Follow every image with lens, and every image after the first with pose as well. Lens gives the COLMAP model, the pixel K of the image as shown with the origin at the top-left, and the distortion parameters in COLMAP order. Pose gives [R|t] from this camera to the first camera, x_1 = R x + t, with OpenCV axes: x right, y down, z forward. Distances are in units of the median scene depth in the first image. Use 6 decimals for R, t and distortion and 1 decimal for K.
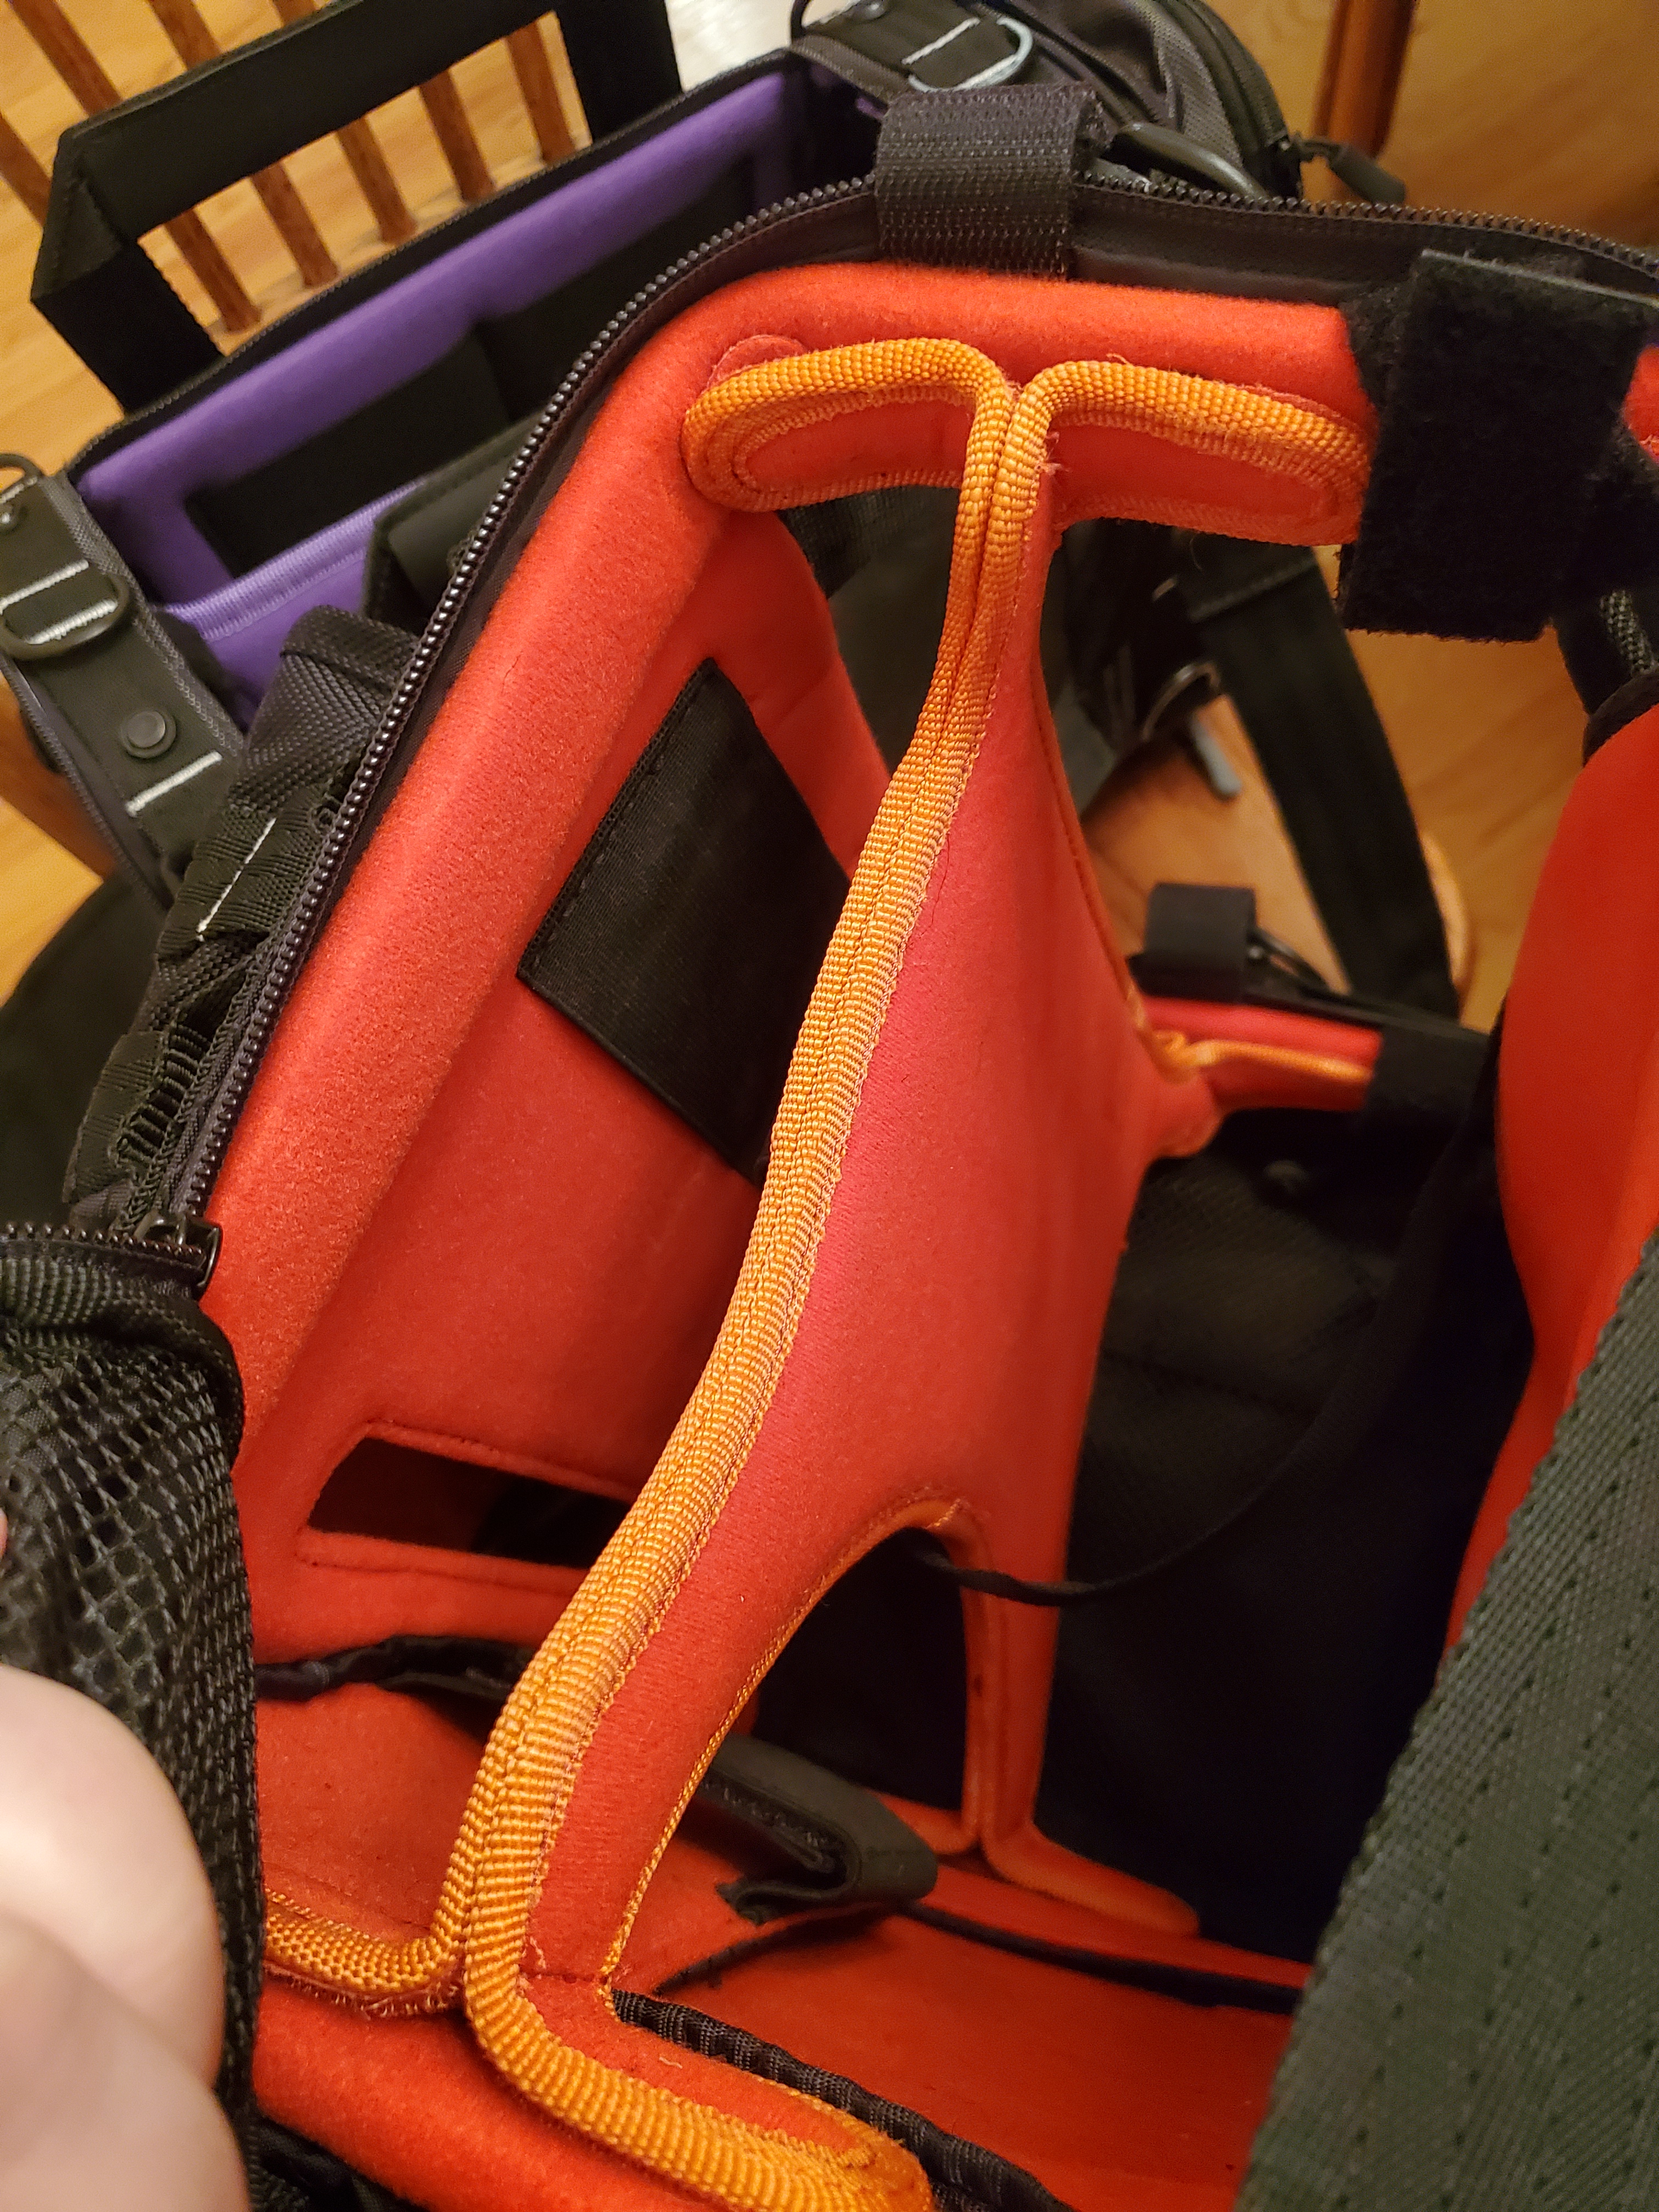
lens RADIAL K [[1724.9, 0, 826.9], [0, 1724.9, 1127.0], [0, 0, 1]] dist [-0.040630, 0.016107]
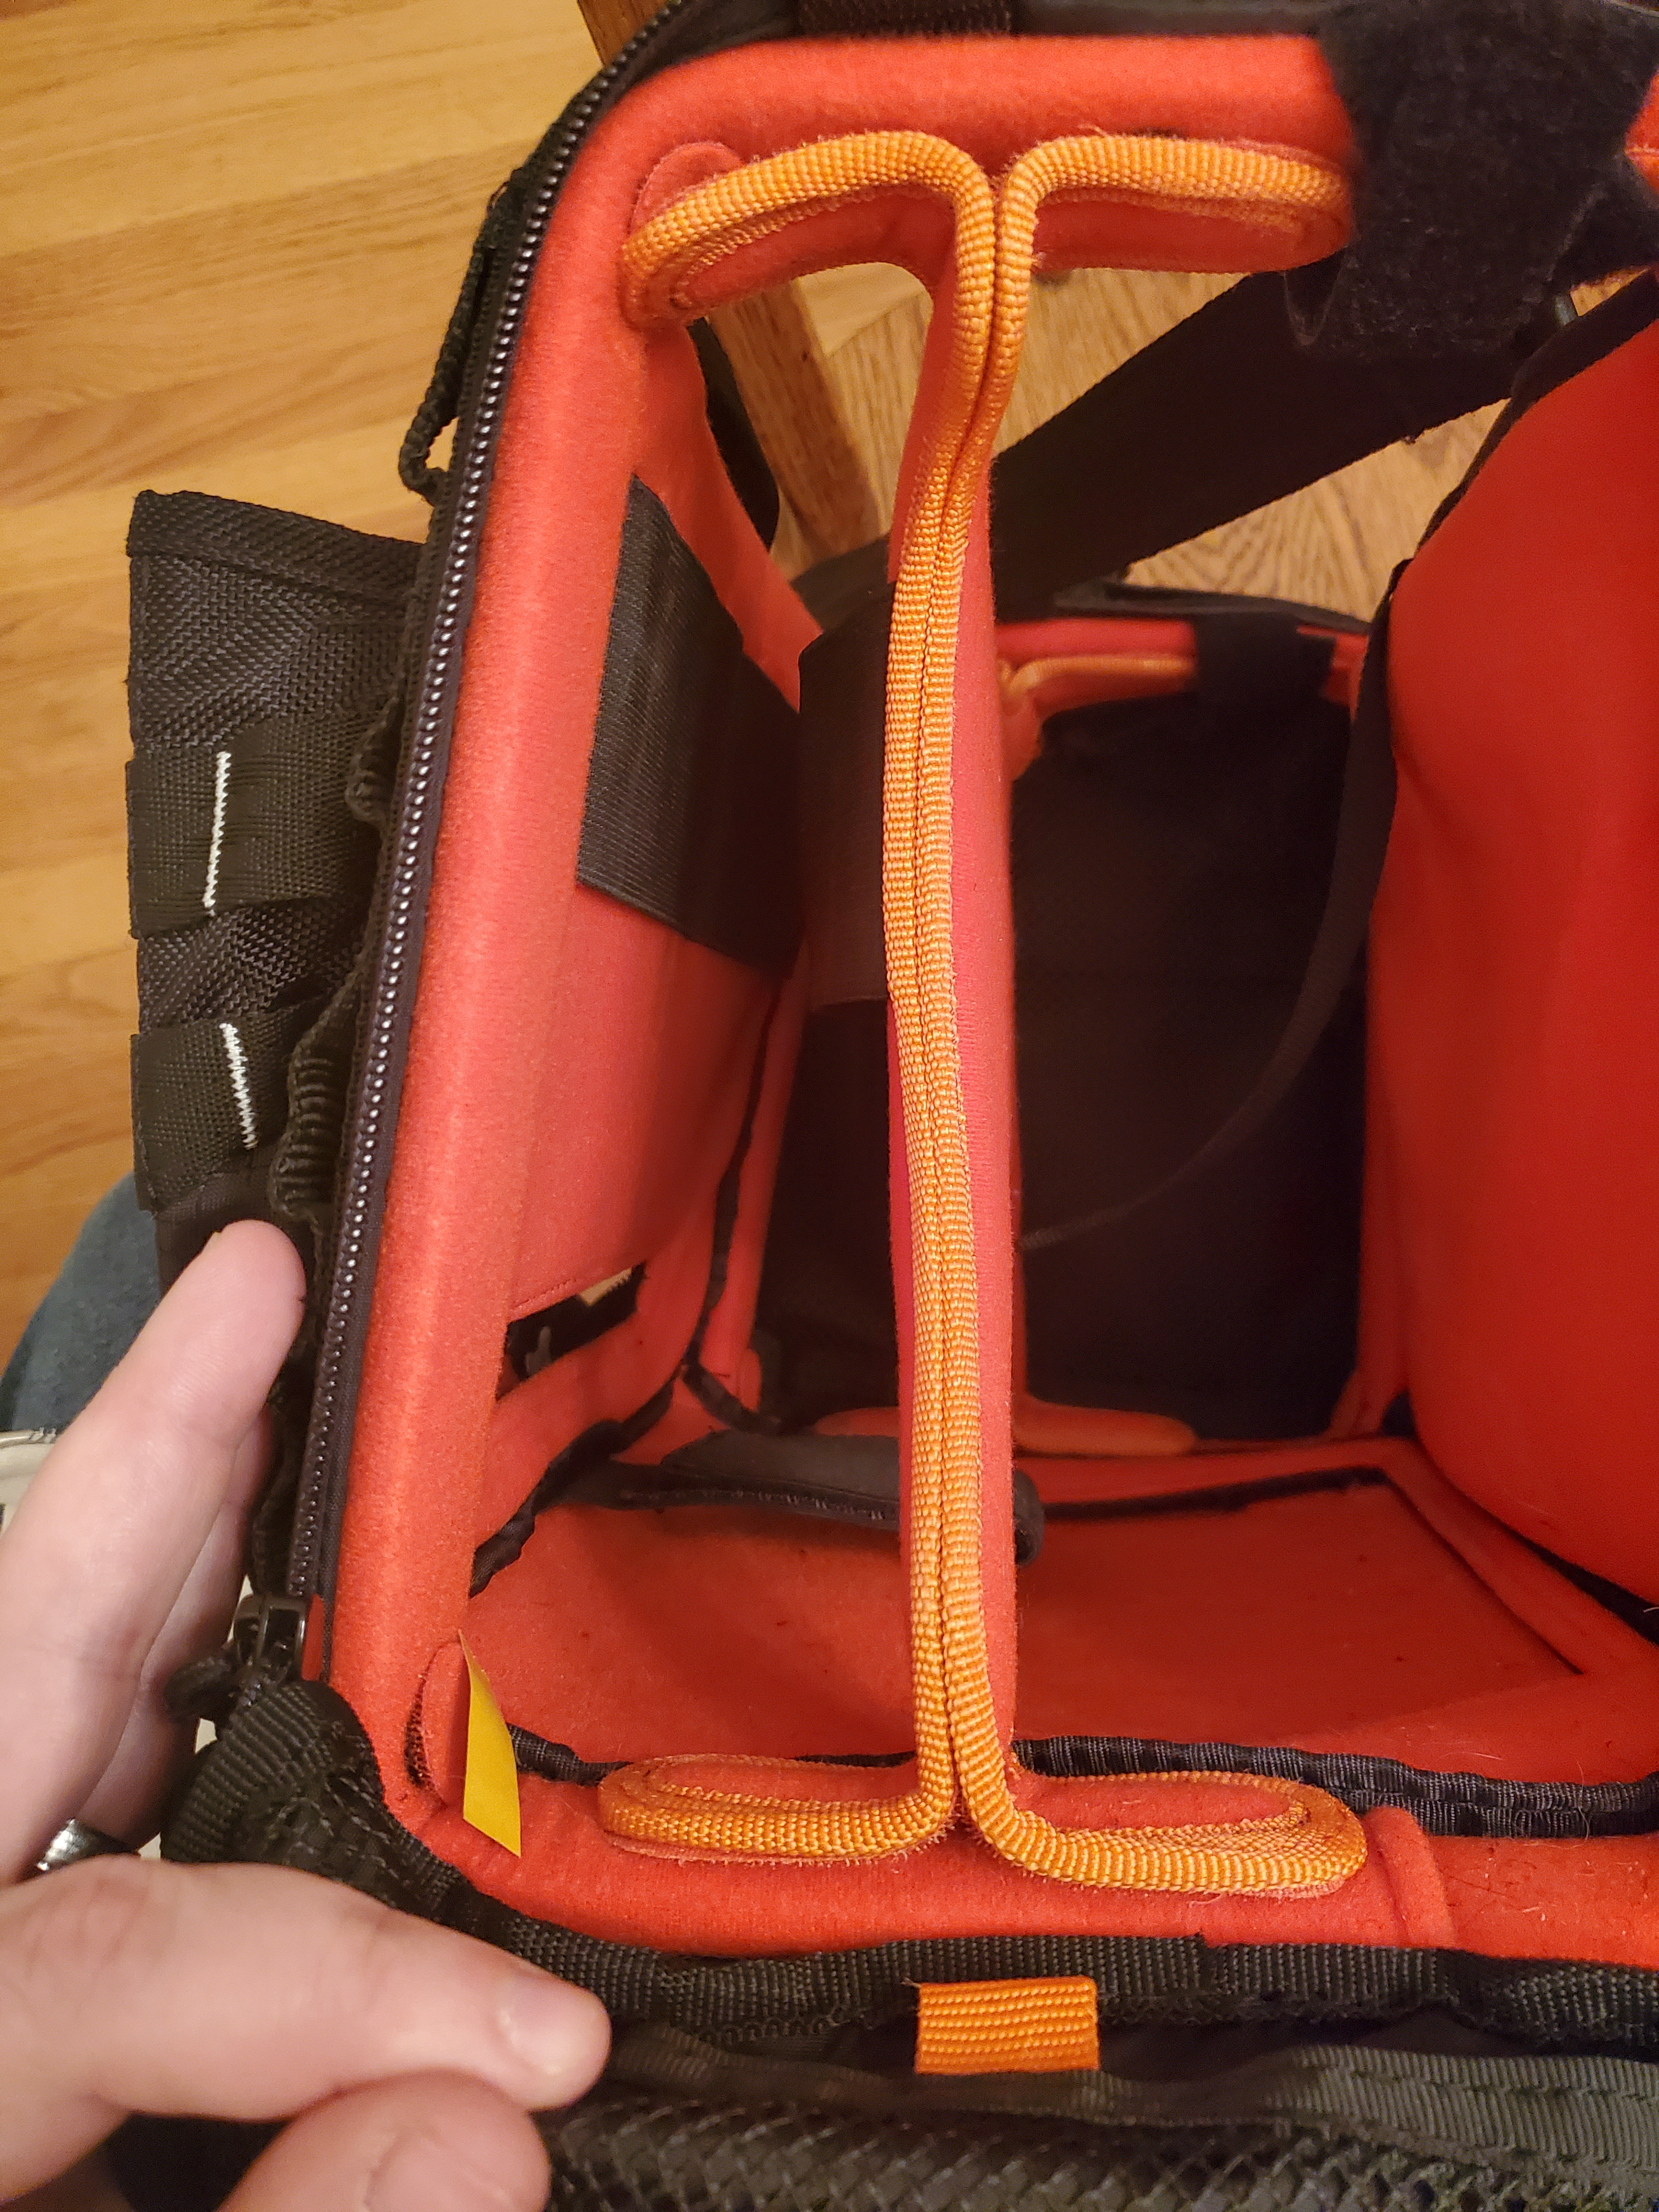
lens RADIAL K [[1724.9, 0, 830.8], [0, 1724.9, 1098.7], [0, 0, 1]] dist [-0.040630, 0.016107]
pose [[0.935758, -0.297138, 0.189910, -0.303584], [0.235294, 0.927221, 0.291373, -0.258244], [-0.262667, -0.227970, 0.937569, 0.027742]]
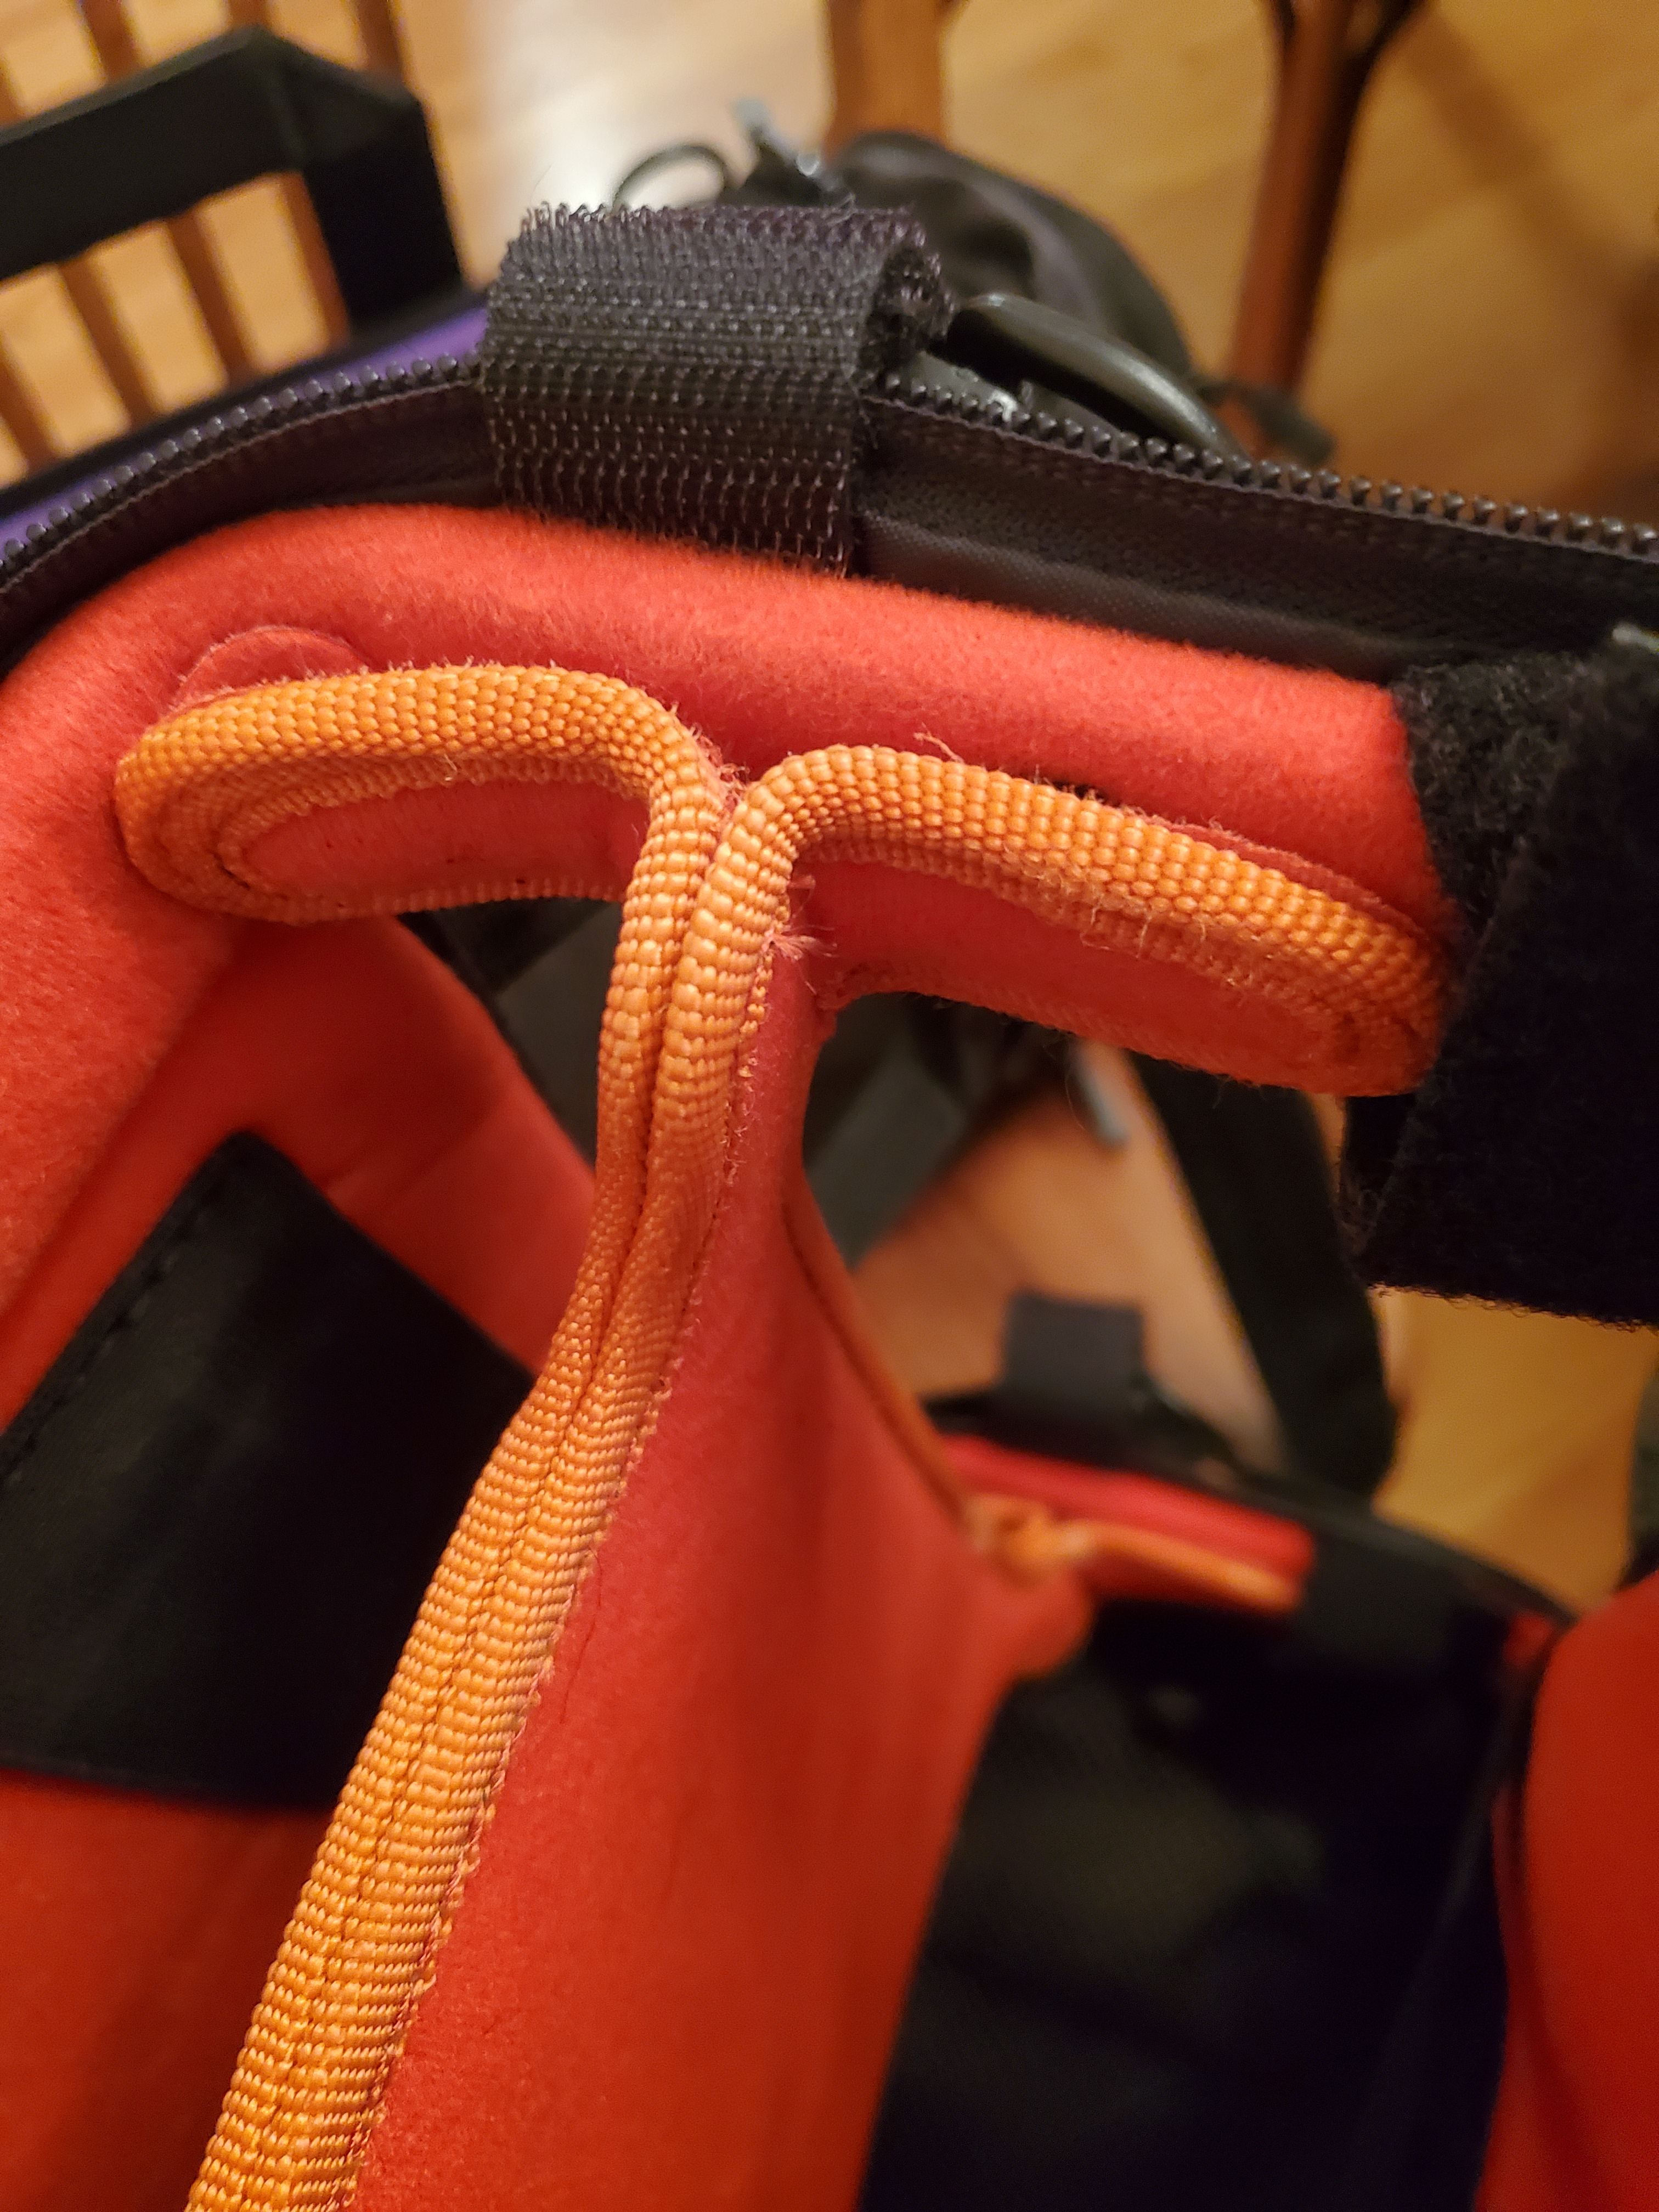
lens RADIAL K [[1724.9, 0, 827.2], [0, 1724.9, 1104.9], [0, 0, 1]] dist [-0.040630, 0.016107]
pose [[0.996320, 0.052300, 0.067912, 0.109804], [-0.046558, 0.995416, -0.083543, -0.300606], [-0.071970, 0.080073, 0.994187, 0.511704]]
